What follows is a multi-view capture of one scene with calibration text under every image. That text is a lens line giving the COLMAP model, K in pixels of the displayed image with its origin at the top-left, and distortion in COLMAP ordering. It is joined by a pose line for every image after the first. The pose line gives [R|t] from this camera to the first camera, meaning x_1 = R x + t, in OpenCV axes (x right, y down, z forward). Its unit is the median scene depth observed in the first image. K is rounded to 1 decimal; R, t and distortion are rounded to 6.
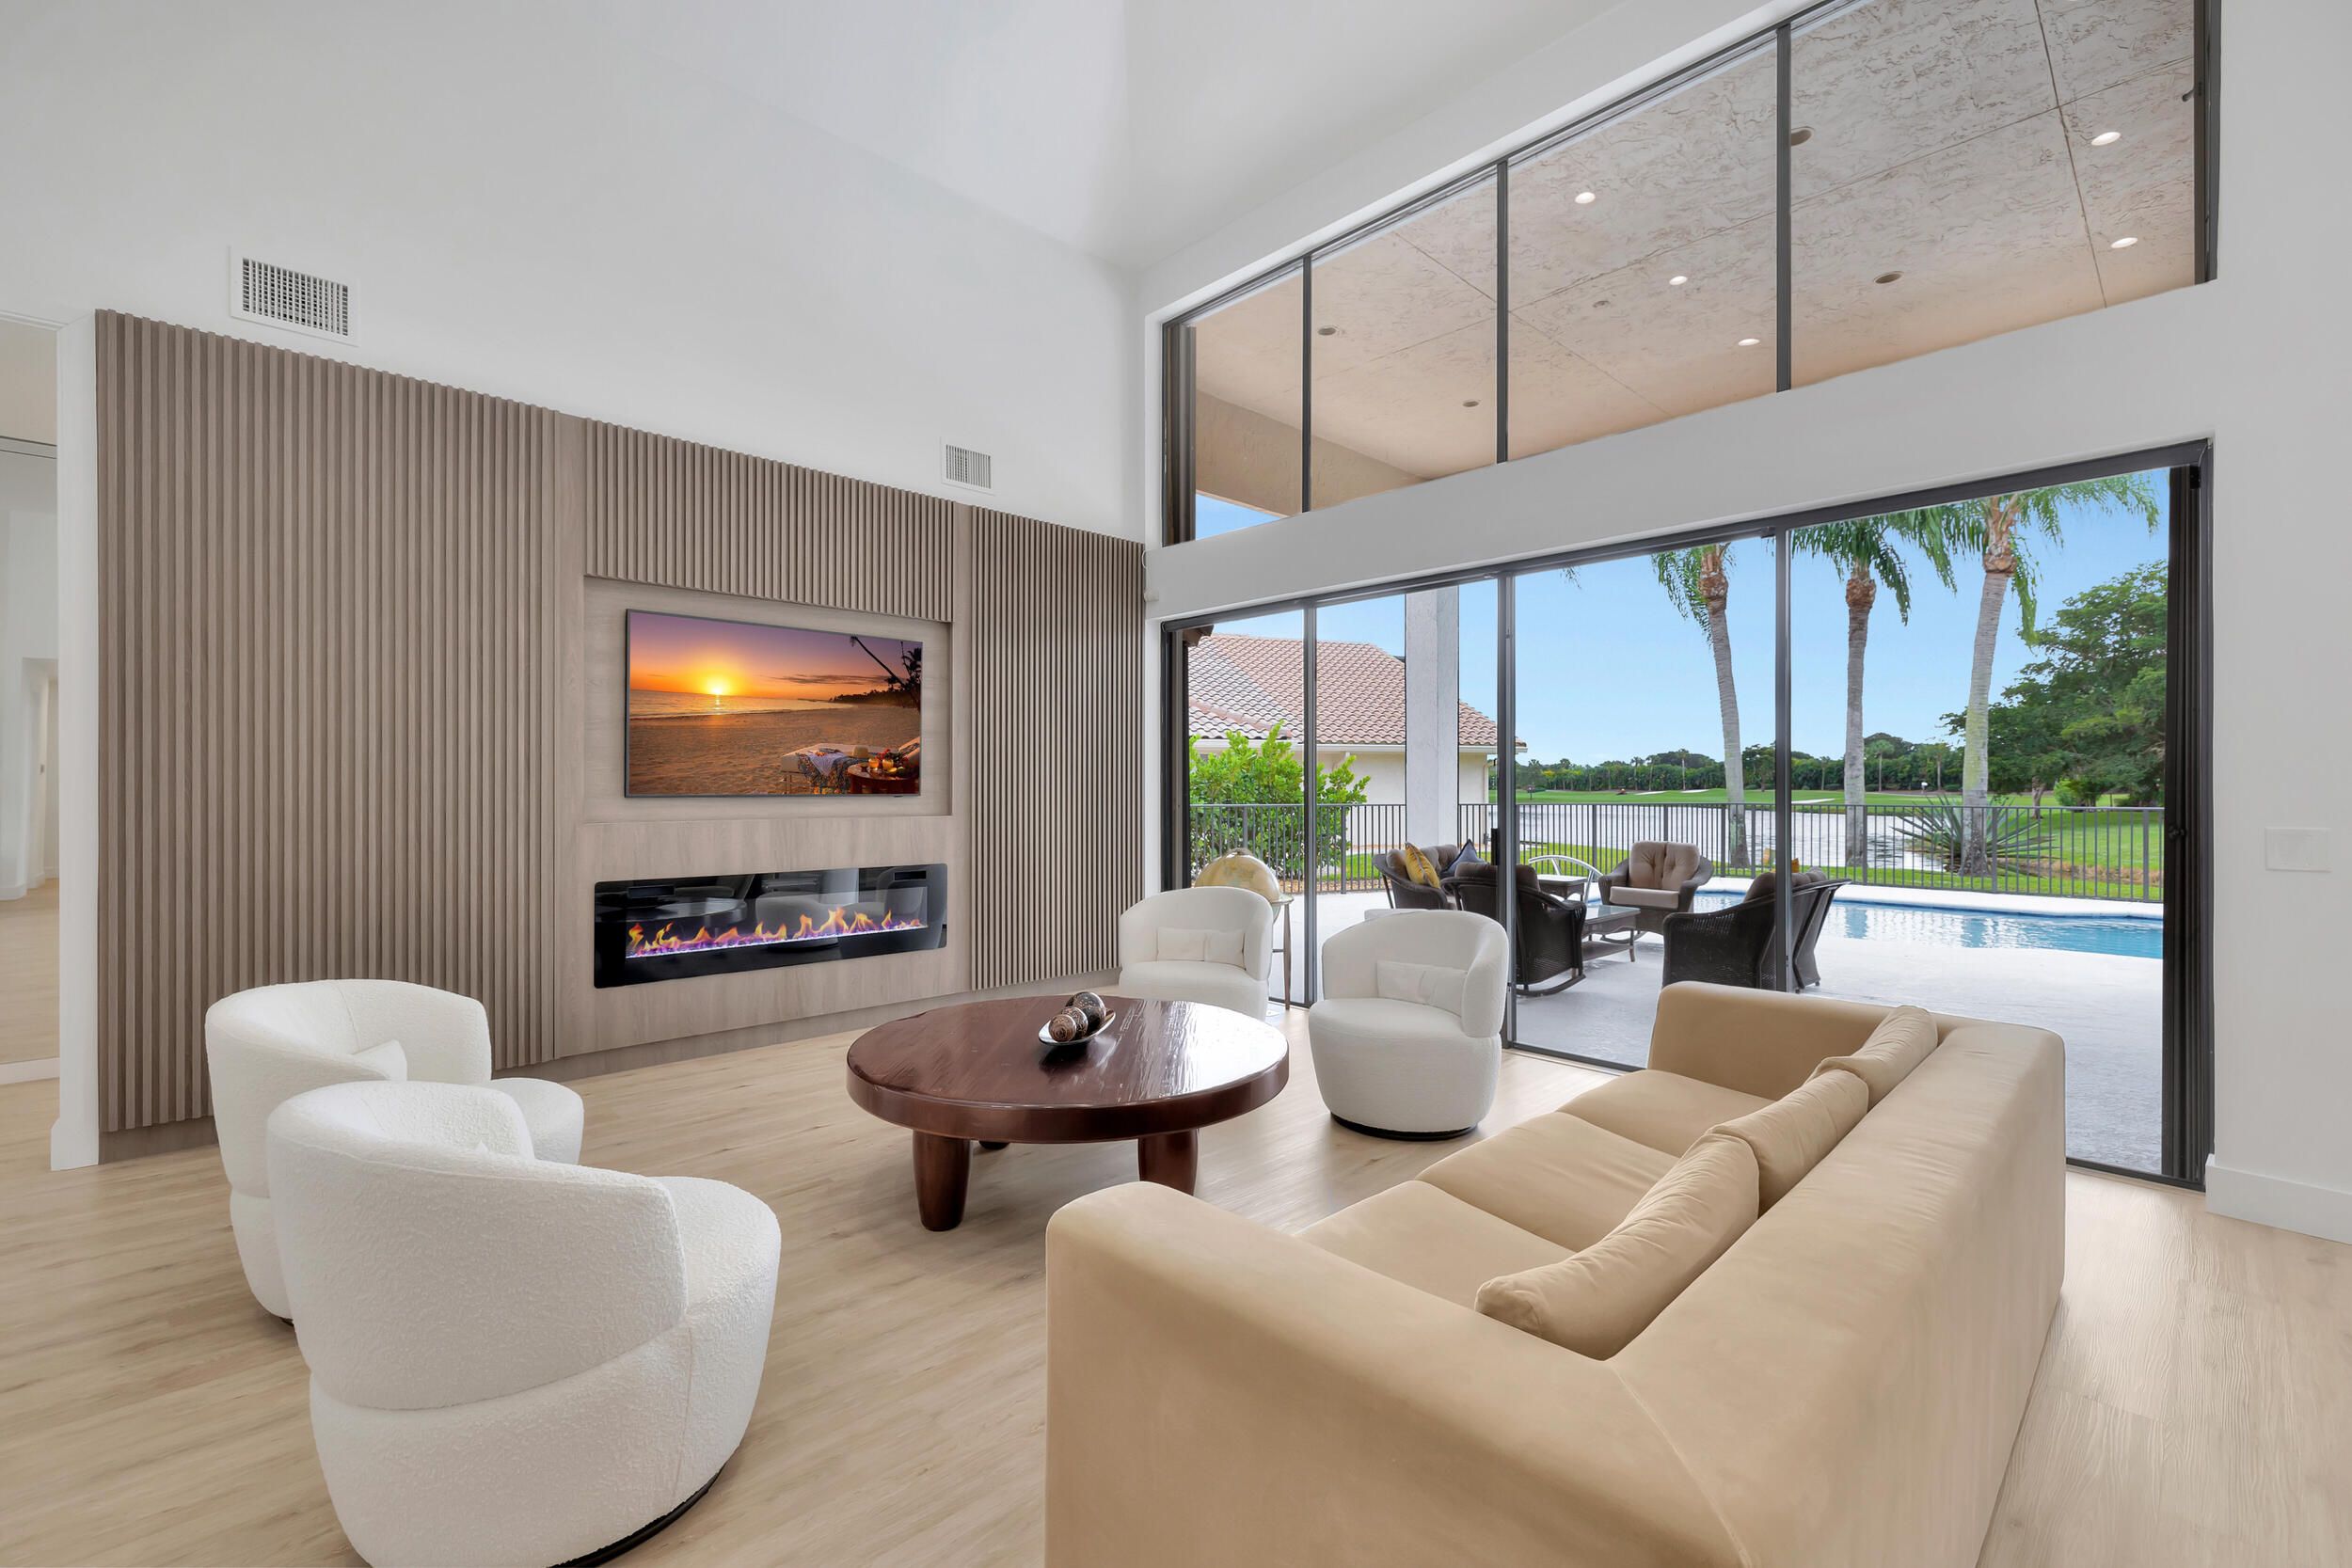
lens RADIAL K [[1010.2, 0, 1178.9], [0, 1010.2, 776.9], [0, 0, 1]] dist [0.003988, 0.001146]
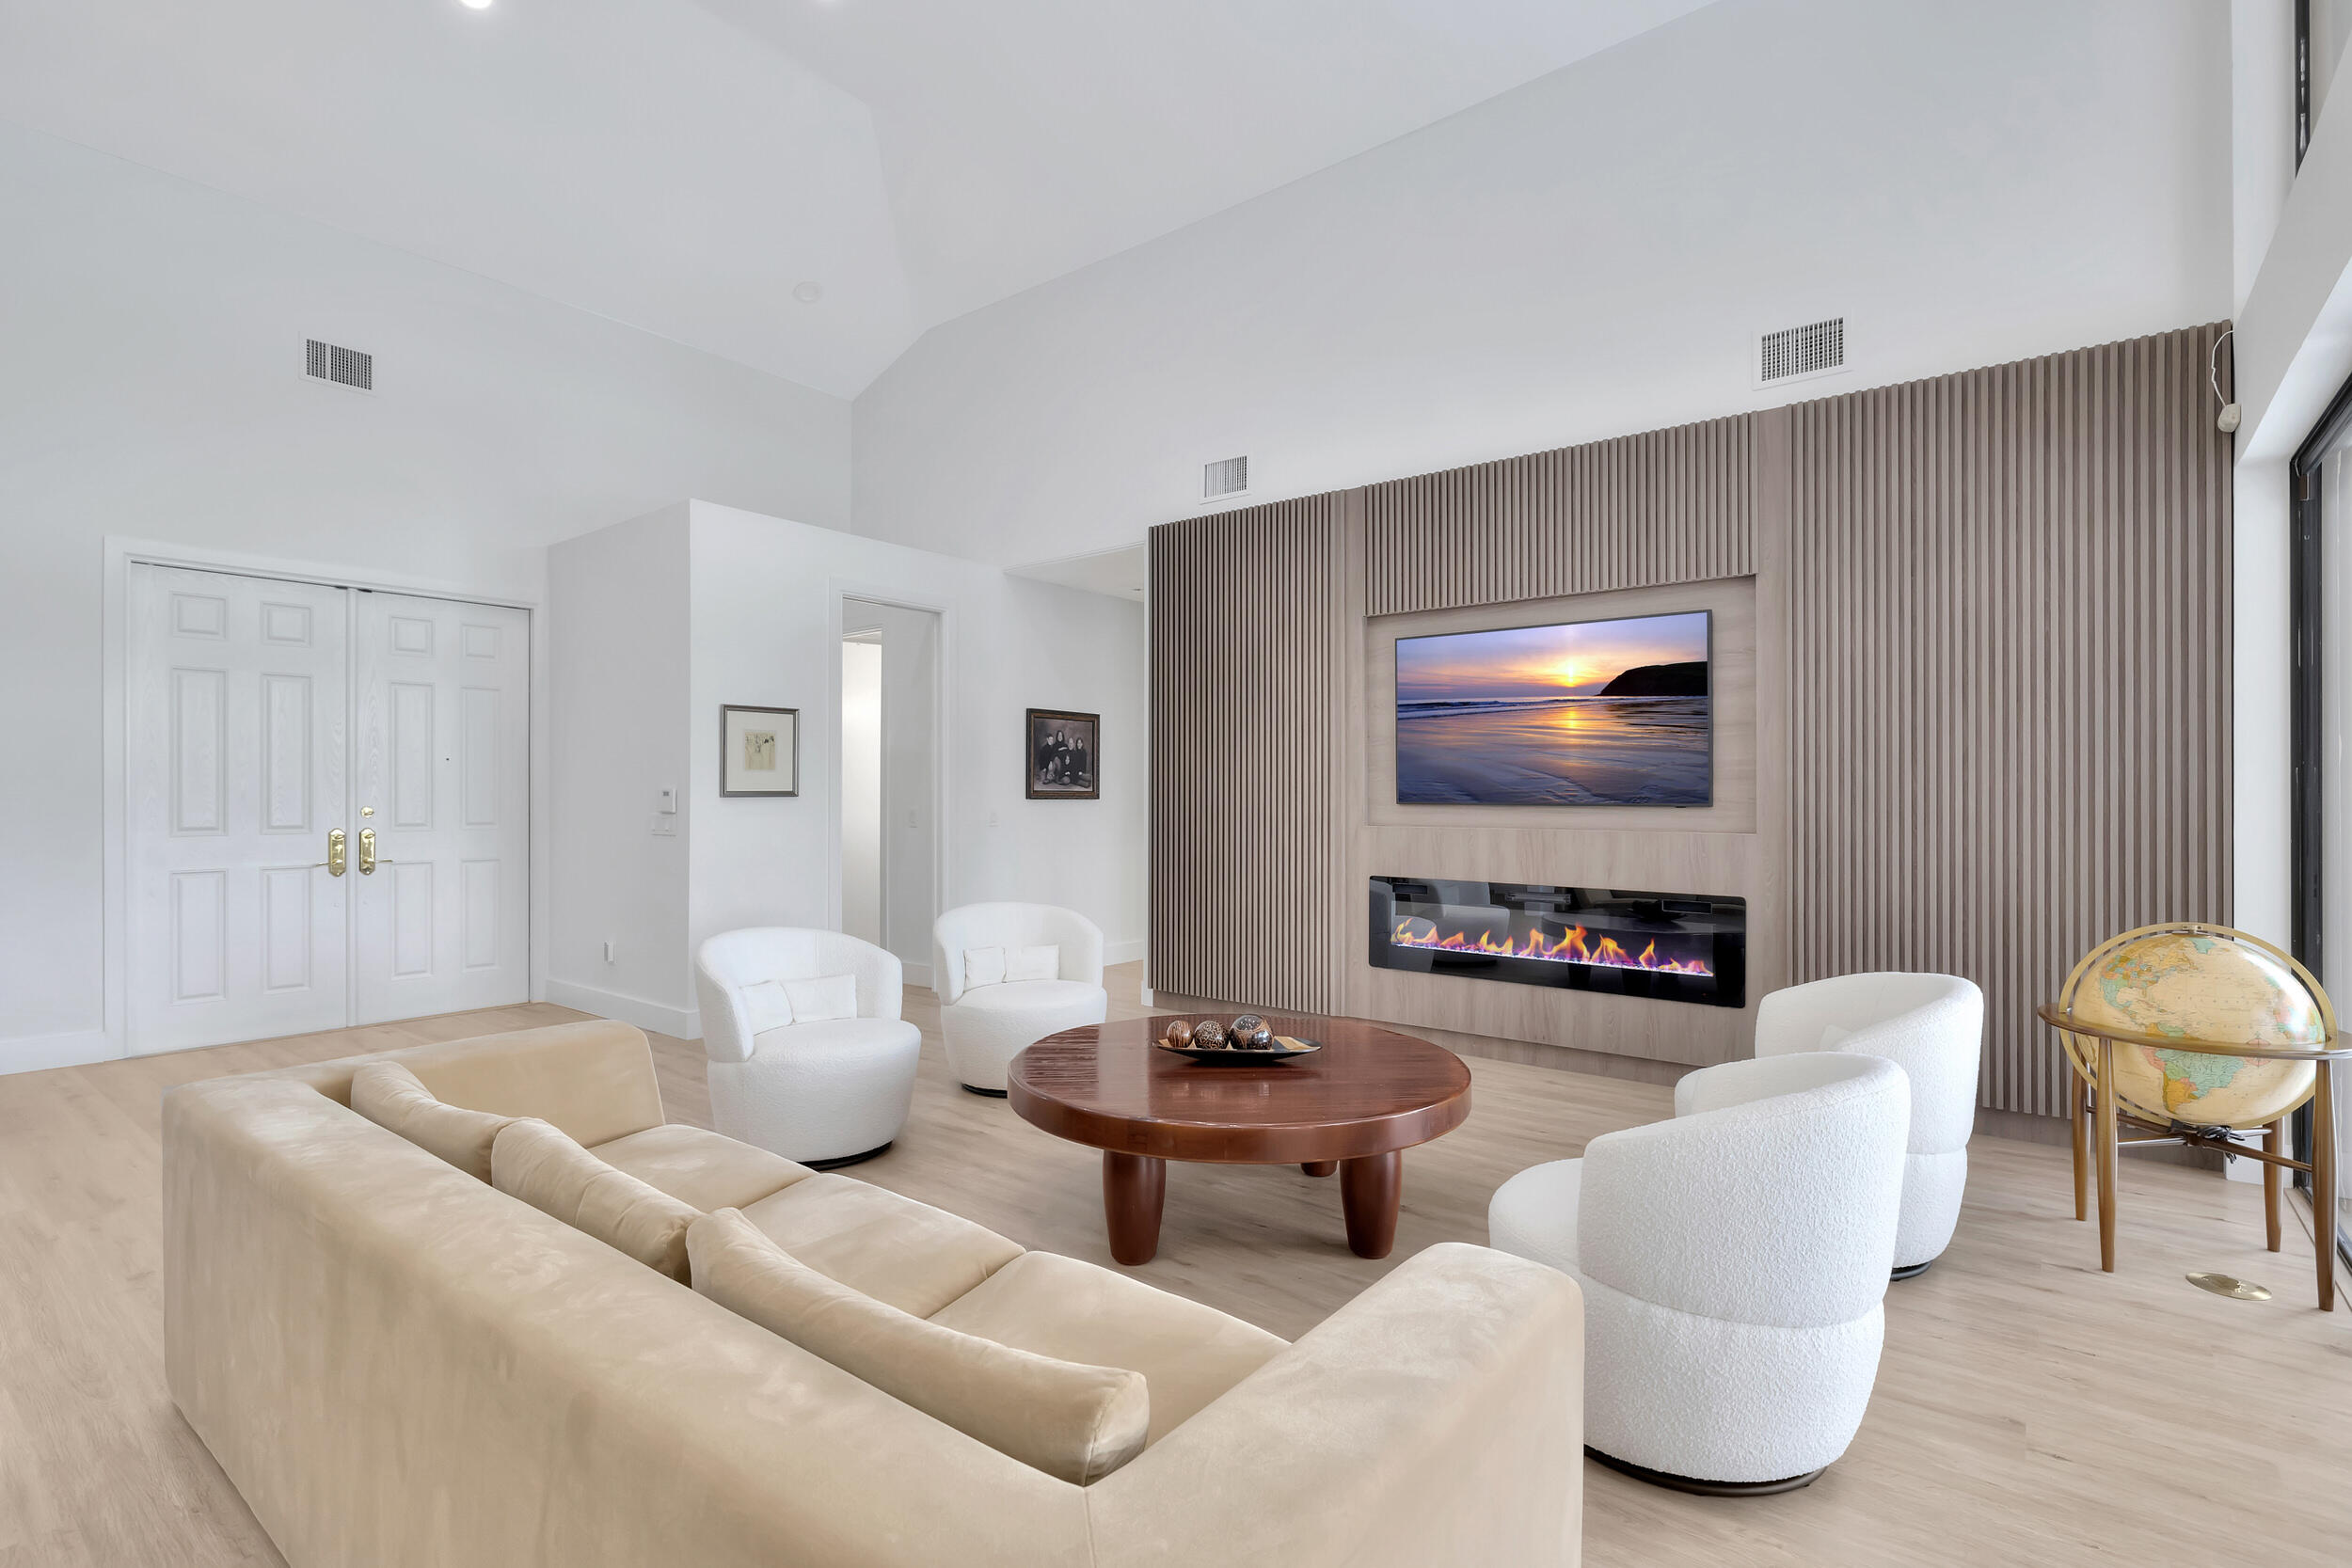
lens RADIAL K [[1114.0, 0, 1188.6], [0, 1114.0, 800.0], [0, 0, 1]] dist [-0.002315, -0.000069]
pose [[0.132029, 0.003771, -0.991239, 0.538771], [0.004449, 0.999980, 0.004397, 0.007455], [0.991236, -0.004991, 0.132010, 0.482301]]
